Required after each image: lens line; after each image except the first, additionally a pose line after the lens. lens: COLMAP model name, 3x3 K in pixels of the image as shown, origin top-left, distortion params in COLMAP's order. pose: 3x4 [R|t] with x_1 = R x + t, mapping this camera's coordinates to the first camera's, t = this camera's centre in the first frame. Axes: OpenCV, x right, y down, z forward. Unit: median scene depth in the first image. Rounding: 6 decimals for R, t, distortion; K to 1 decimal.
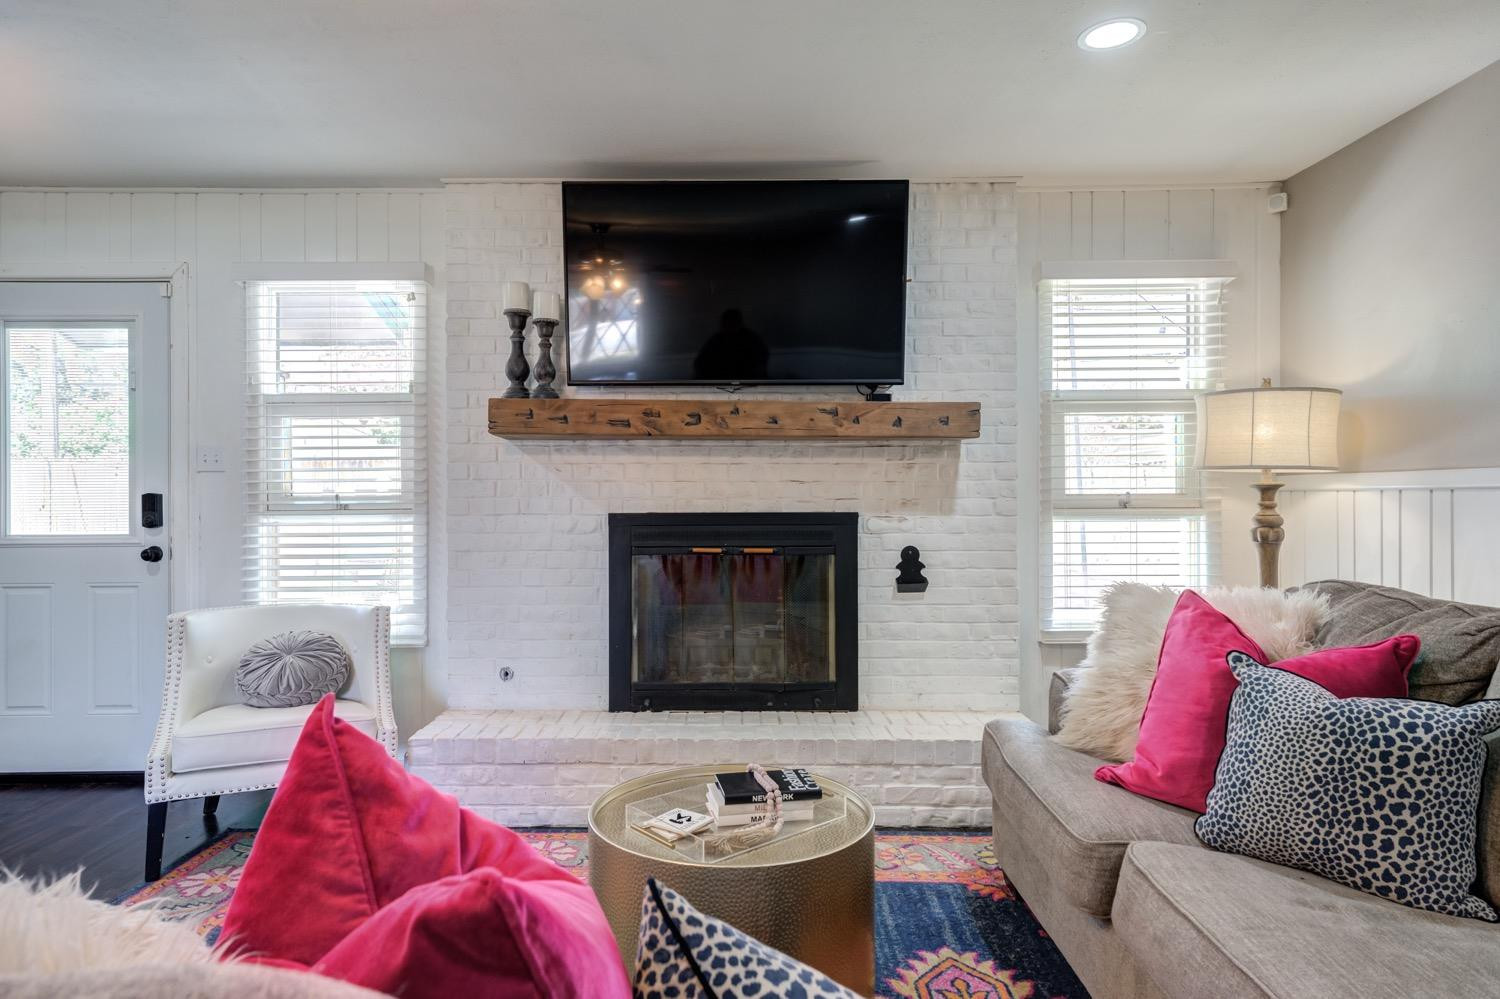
lens RADIAL K [[882.3, 0, 706.1], [0, 882.3, 496.4], [0, 0, 1]] dist [0.023484, -0.001124]
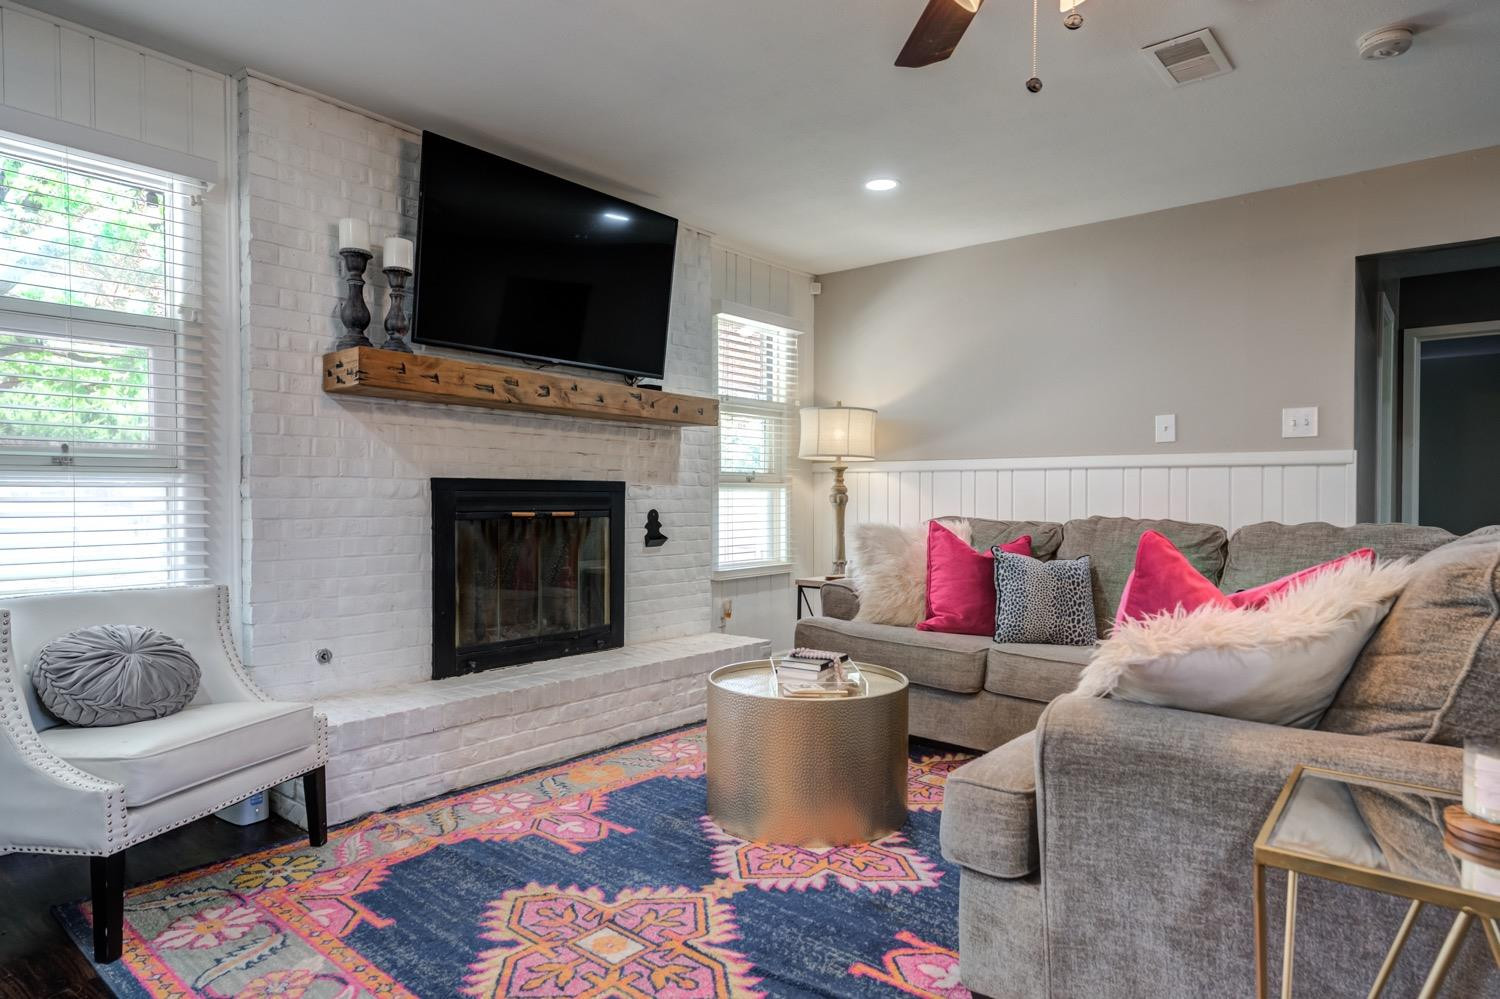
lens RADIAL K [[897.7, 0, 734.8], [0, 897.7, 503.5], [0, 0, 1]] dist [0.028094, -0.013164]
pose [[0.631332, 0.000005, 0.775513, -0.678659], [-0.007101, 0.999958, 0.005775, 0.039908], [-0.775480, -0.009153, 0.631306, 0.111935]]
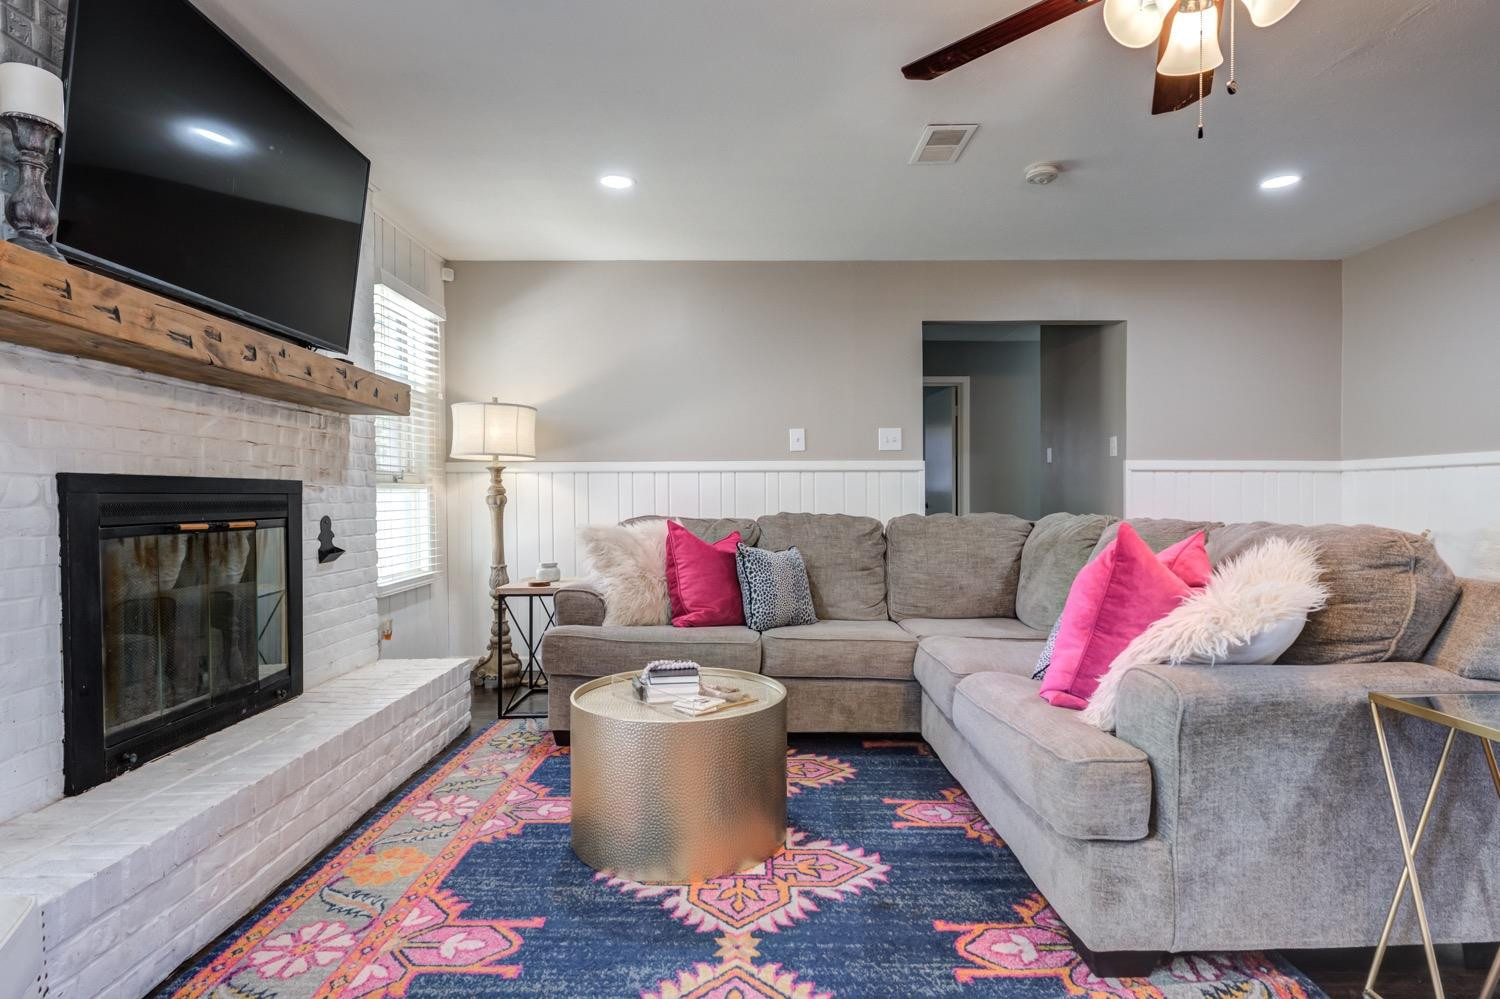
lens RADIAL K [[794.9, 0, 752.0], [0, 794.9, 503.8], [0, 0, 1]] dist [0.012105, -0.004665]
pose [[-0.025121, -0.005785, 0.999668, -0.679521], [0.003484, 0.999977, 0.005875, 0.039272], [-0.999678, 0.003631, -0.025100, 0.543405]]
